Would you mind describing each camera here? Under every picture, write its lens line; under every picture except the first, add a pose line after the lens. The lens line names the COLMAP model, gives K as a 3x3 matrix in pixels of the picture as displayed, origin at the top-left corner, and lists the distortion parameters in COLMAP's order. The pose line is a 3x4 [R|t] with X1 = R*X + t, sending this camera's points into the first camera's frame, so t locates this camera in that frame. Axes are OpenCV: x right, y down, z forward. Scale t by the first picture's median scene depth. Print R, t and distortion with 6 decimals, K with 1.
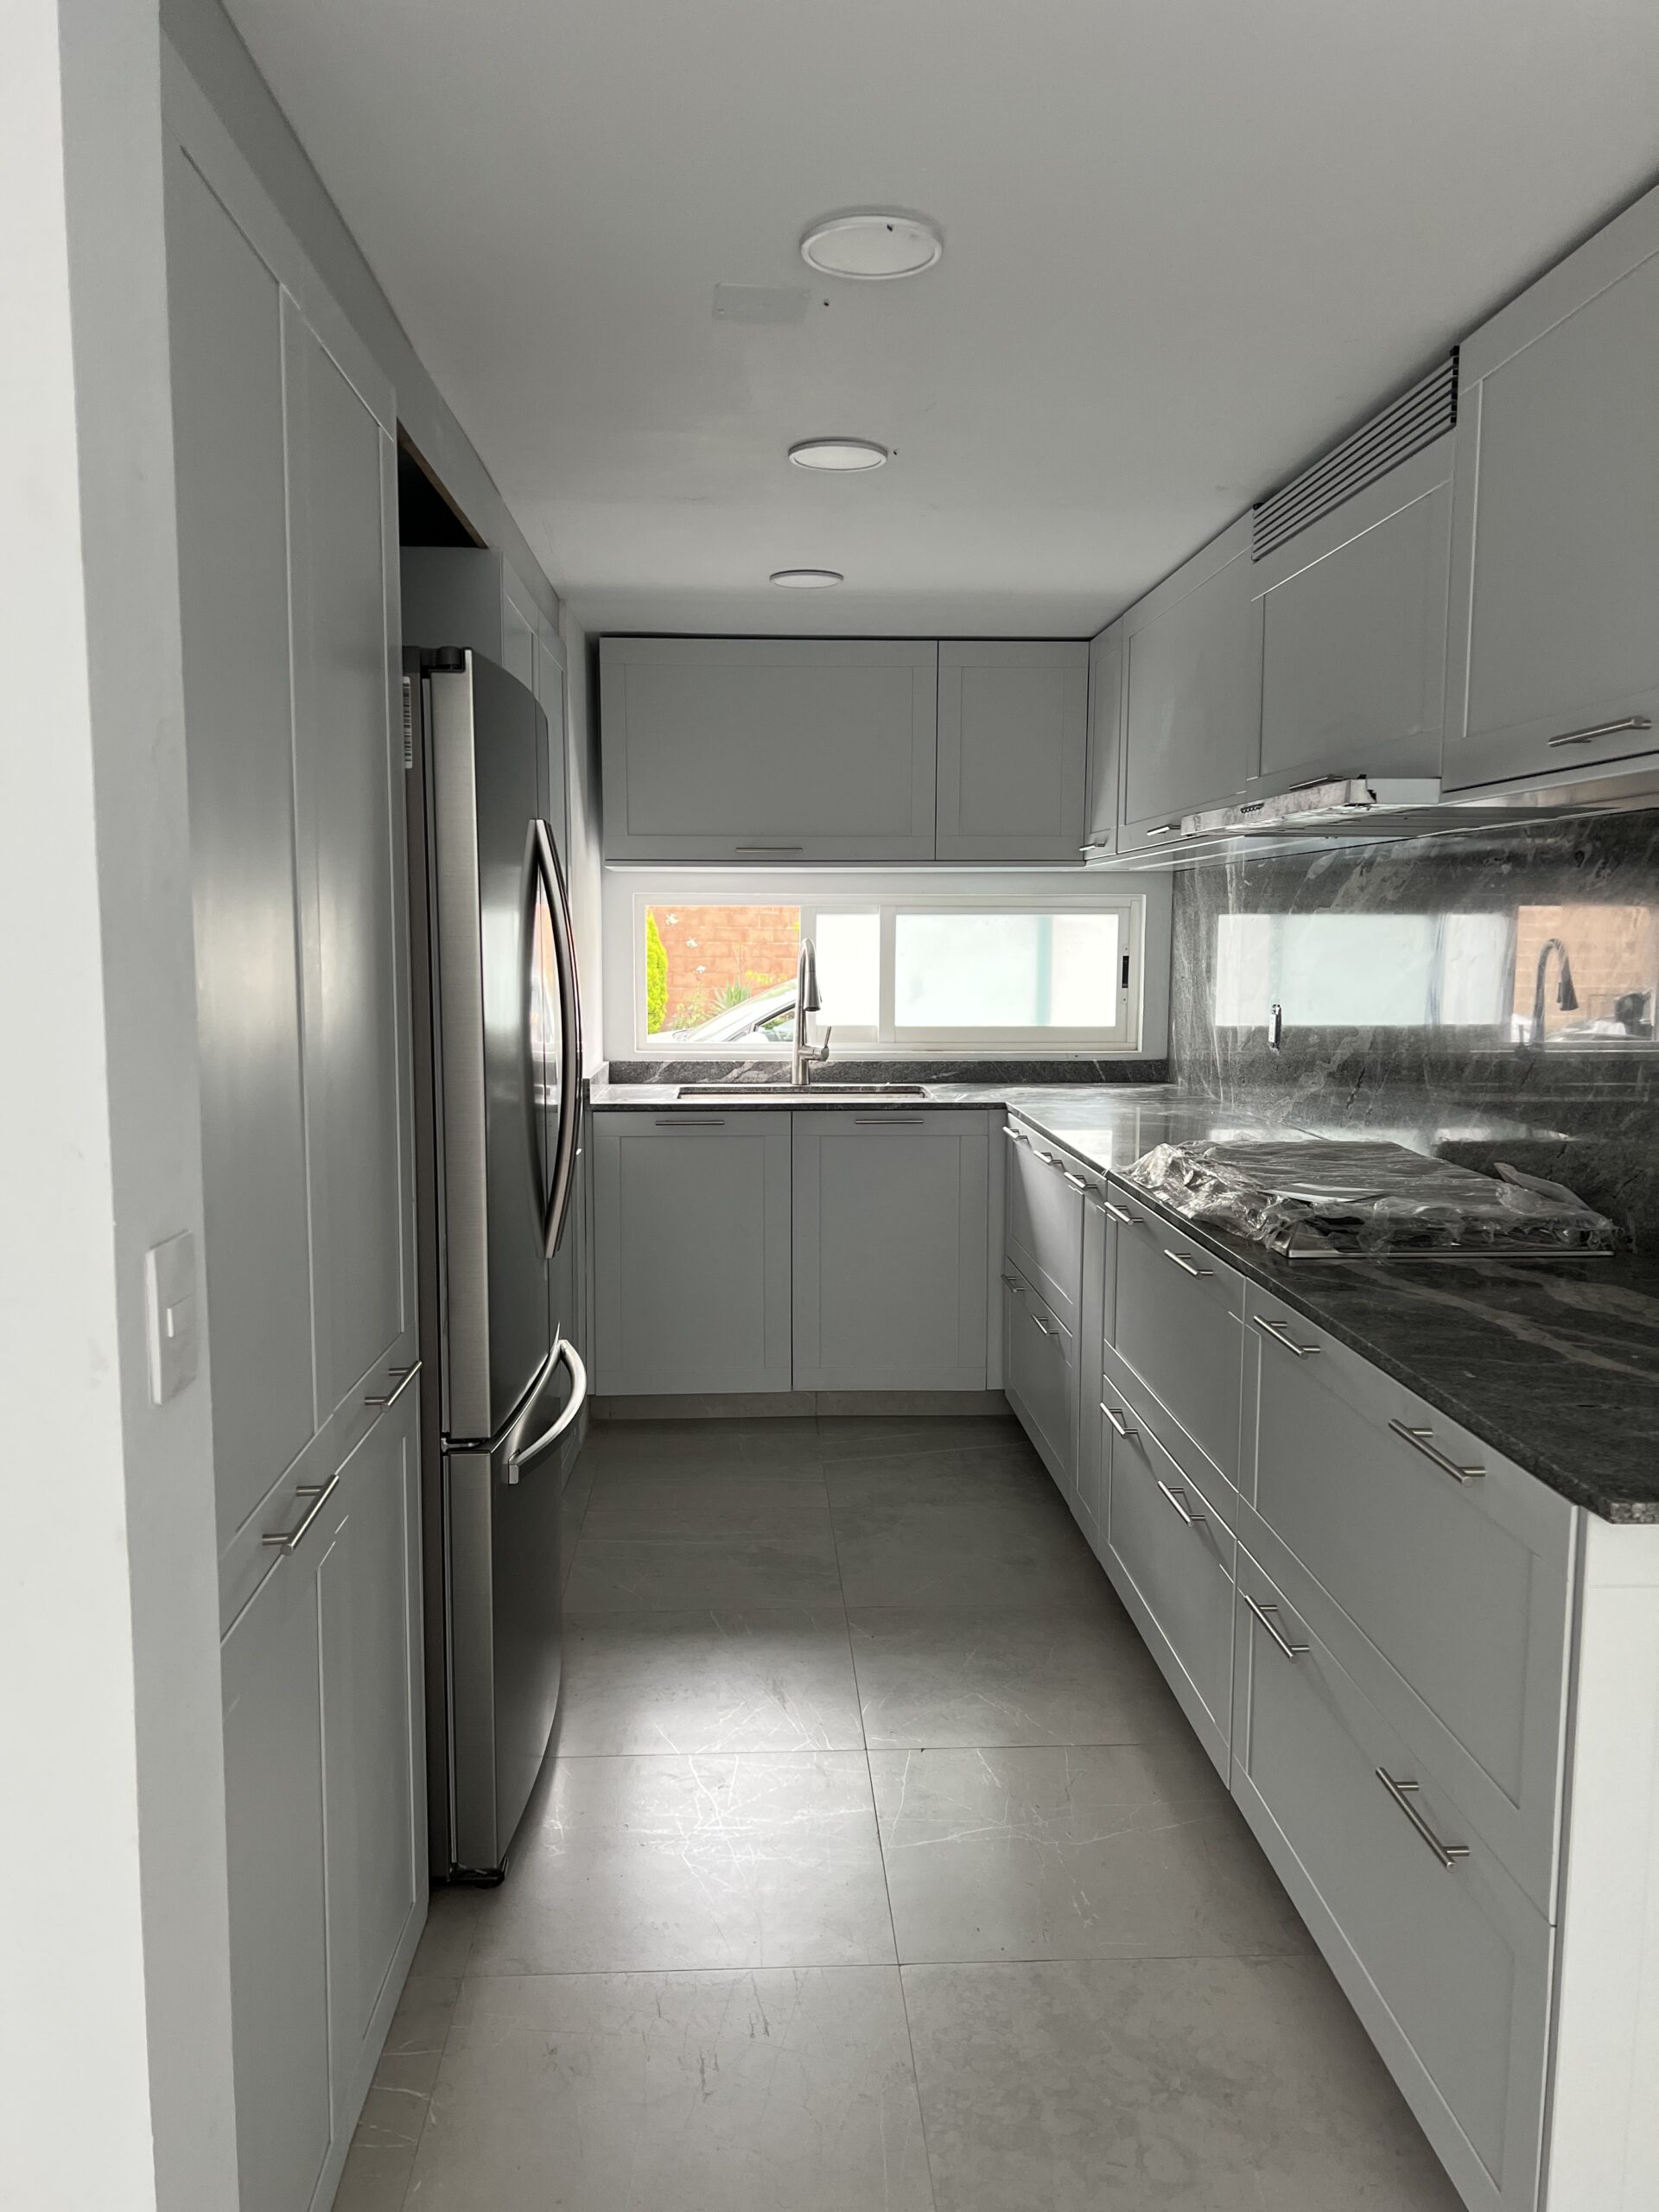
lens RADIAL K [[1649.3, 0, 844.9], [0, 1649.3, 1121.4], [0, 0, 1]] dist [0.049067, -0.059770]
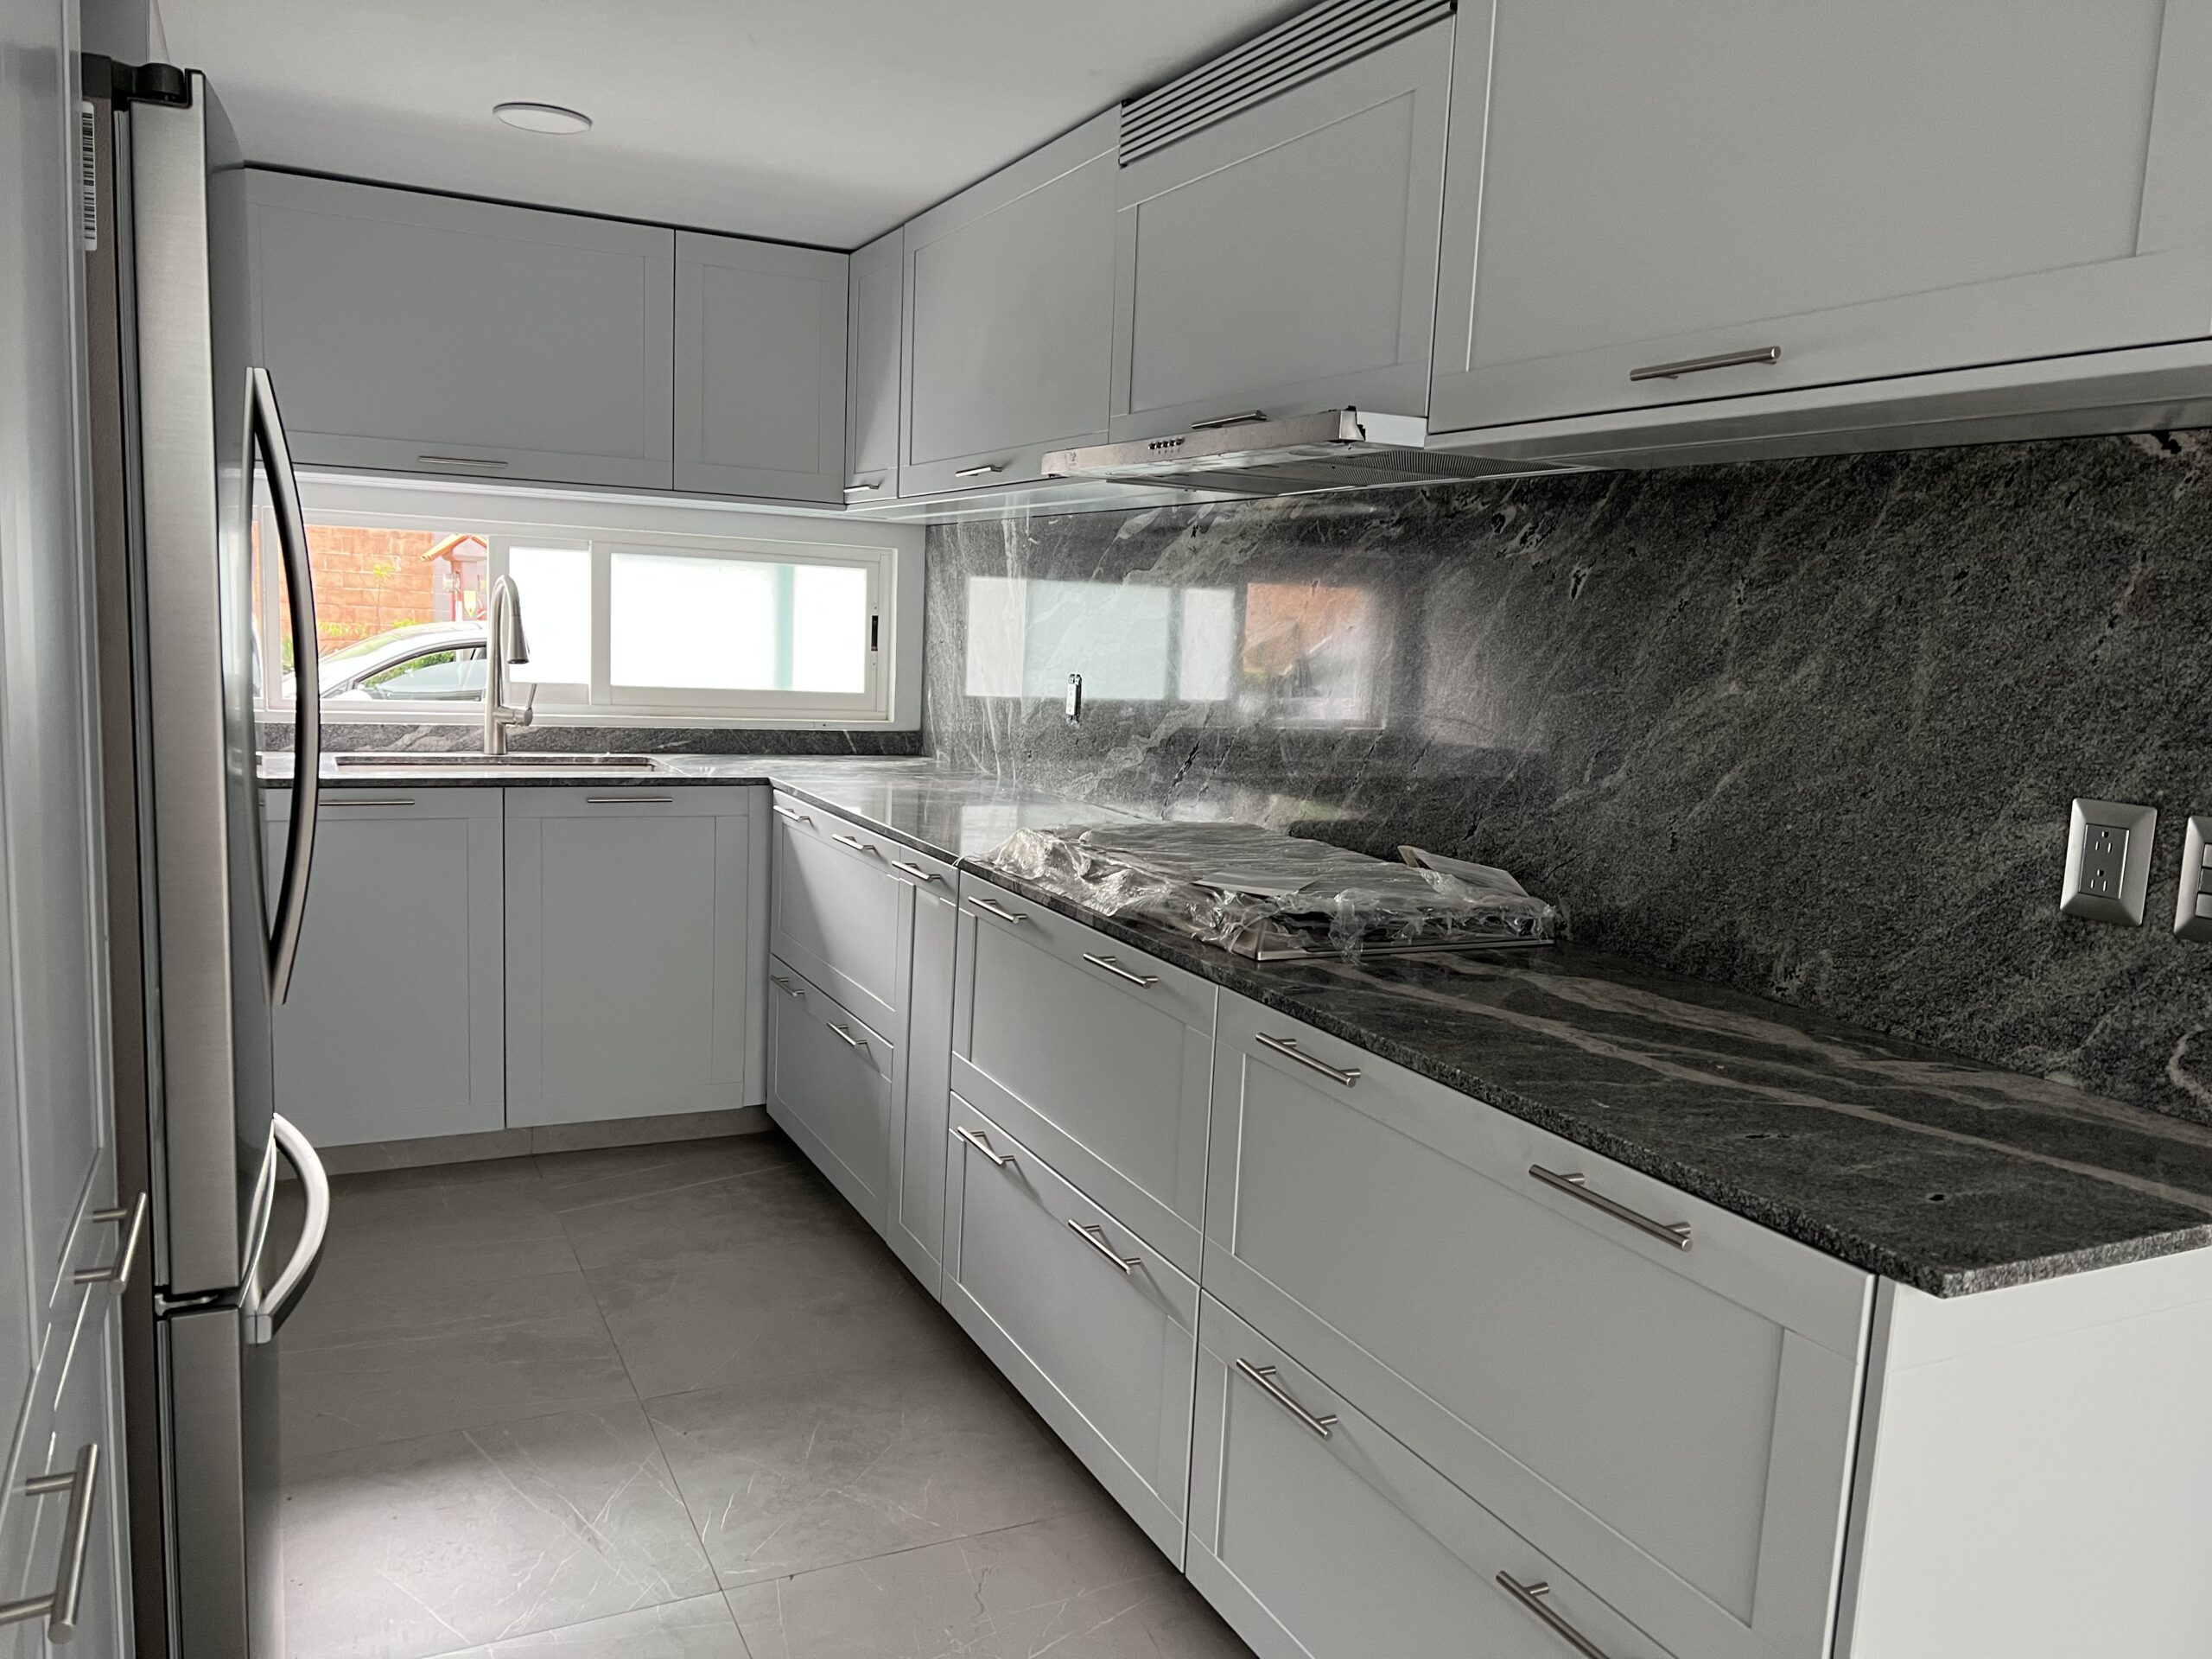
lens RADIAL K [[1649.3, 0, 1116.0], [0, 1649.3, 846.7], [0, 0, 1]] dist [0.049067, -0.059770]
pose [[0.919990, -0.014428, 0.391676, -0.085556], [0.001463, 0.999442, 0.033379, -0.004311], [-0.391939, -0.030135, 0.919498, 0.143239]]
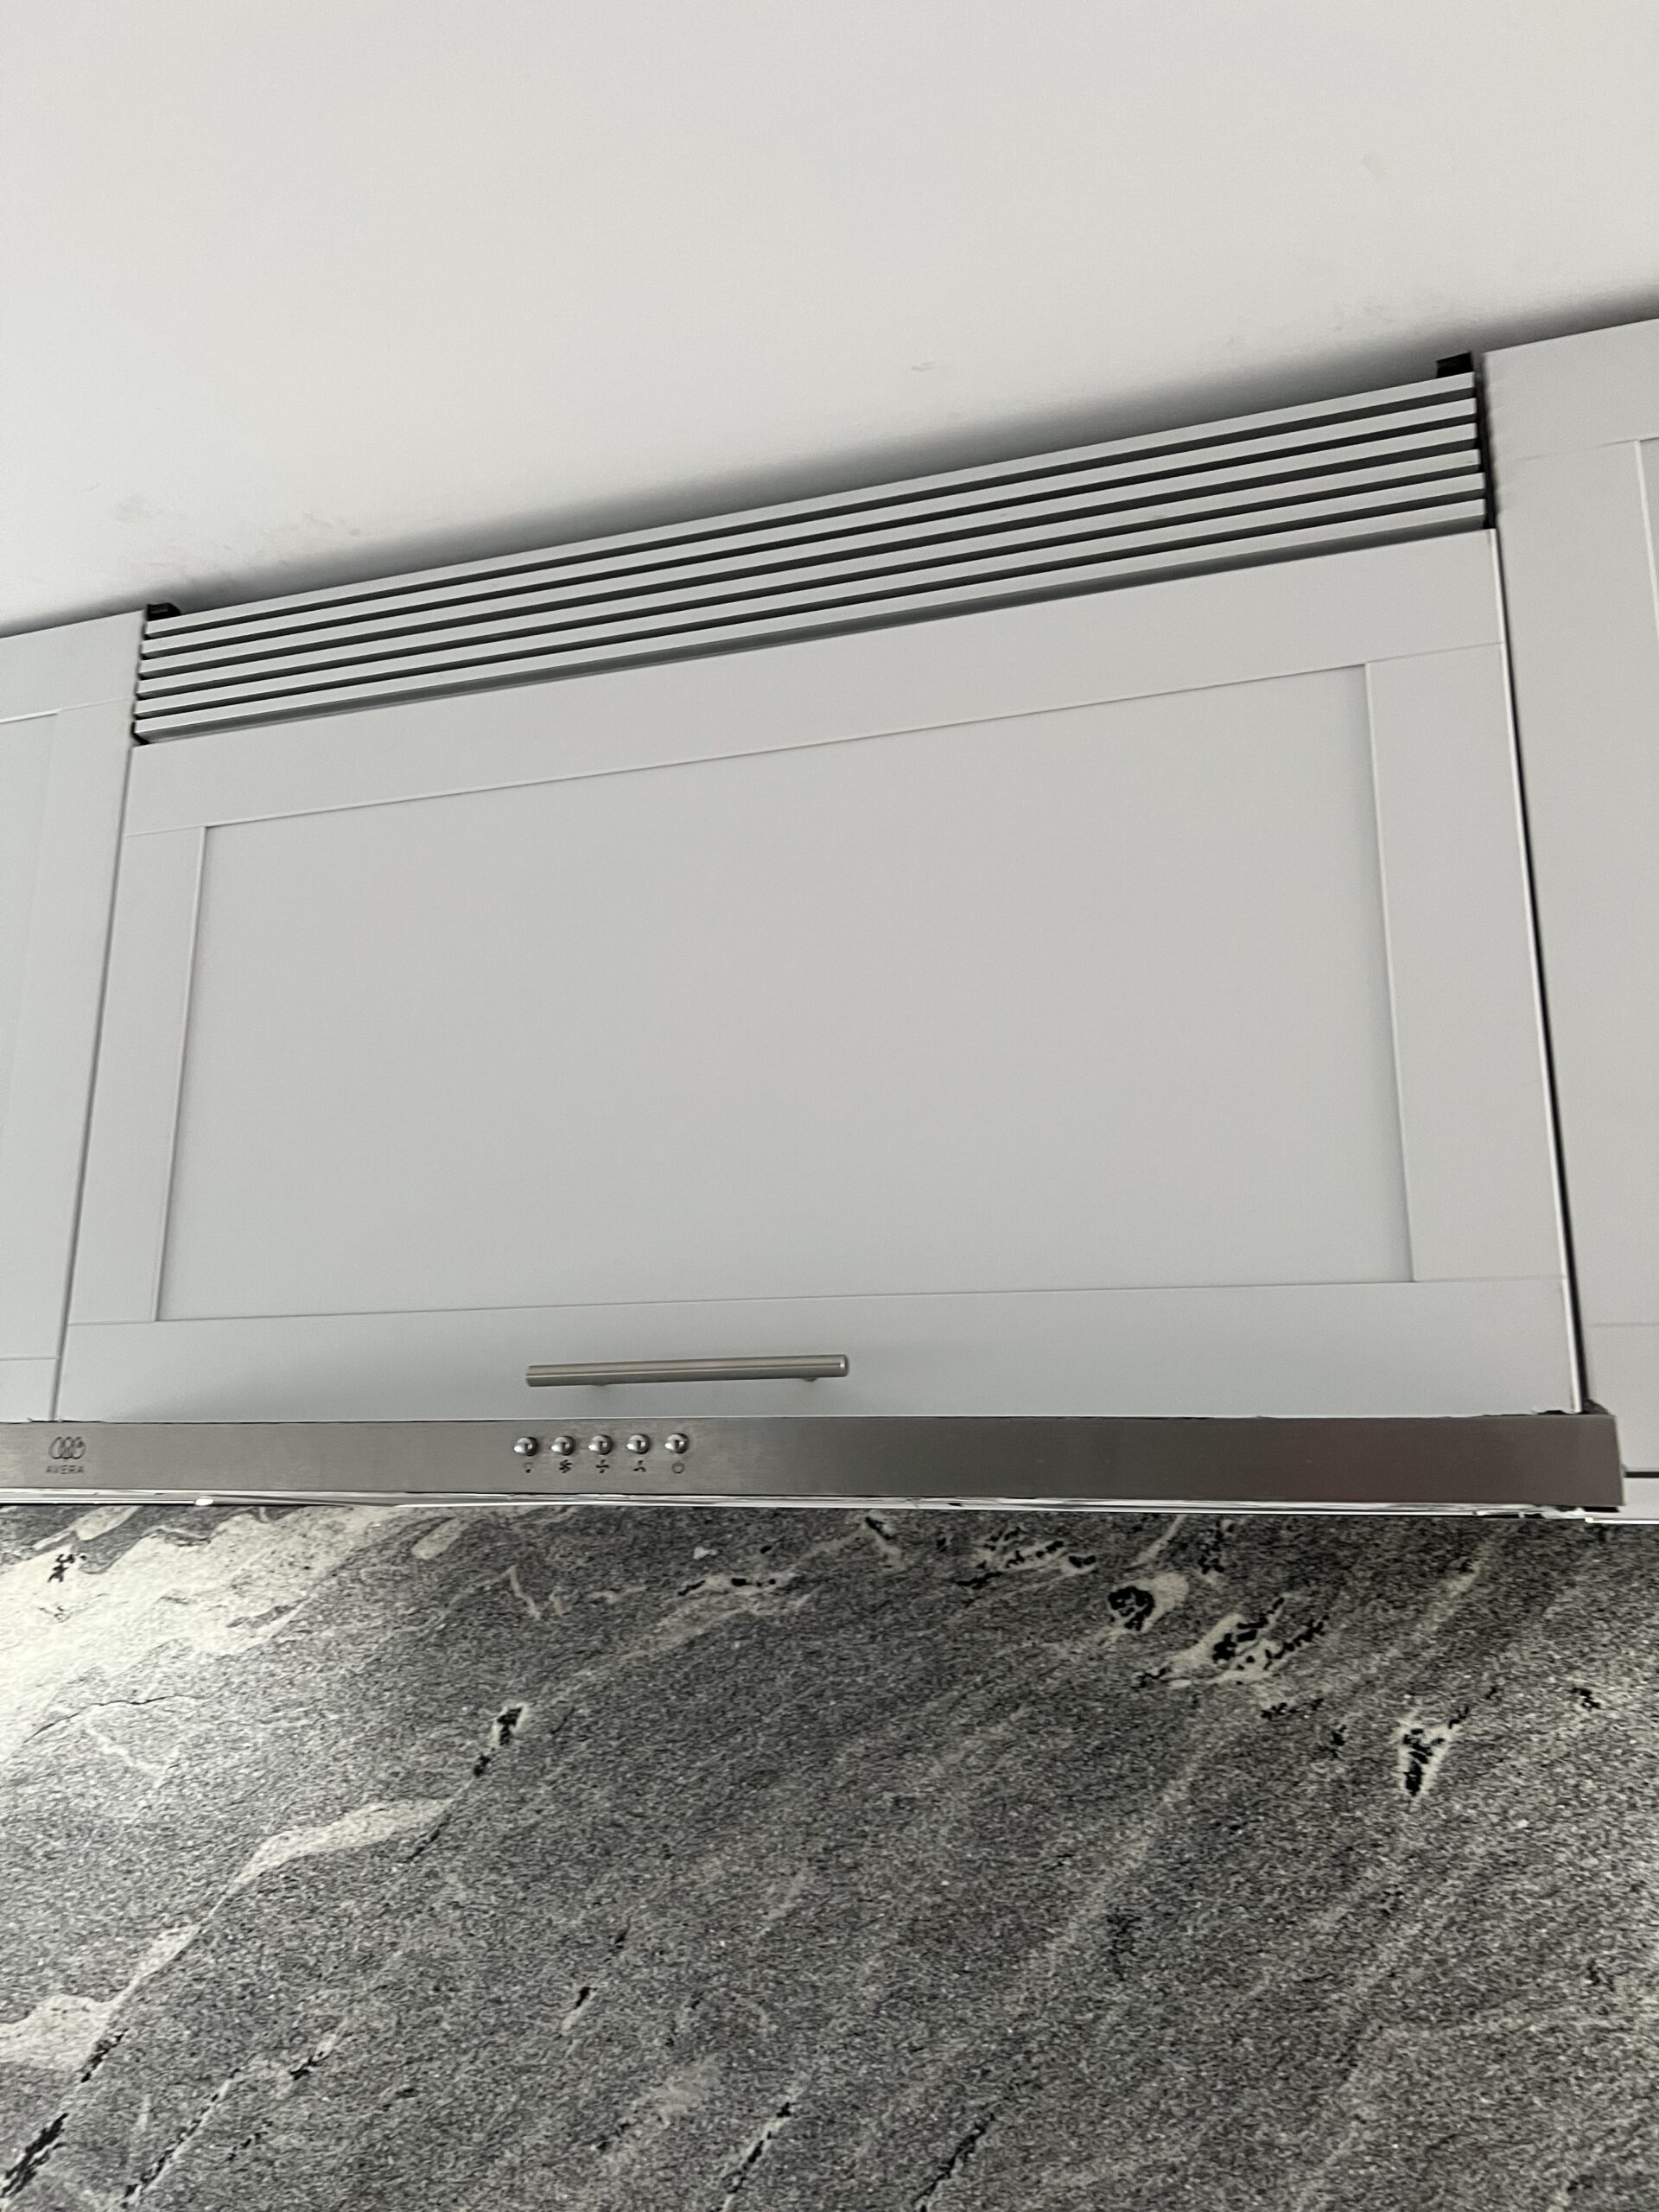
lens RADIAL K [[1649.3, 0, 742.5], [0, 1649.3, 1147.8], [0, 0, 1]] dist [0.049067, -0.059770]
pose [[0.404643, 0.223011, 0.886865, -0.005808], [0.091268, 0.955118, -0.281816, -0.106825], [-0.909909, 0.194977, 0.366128, 0.606729]]
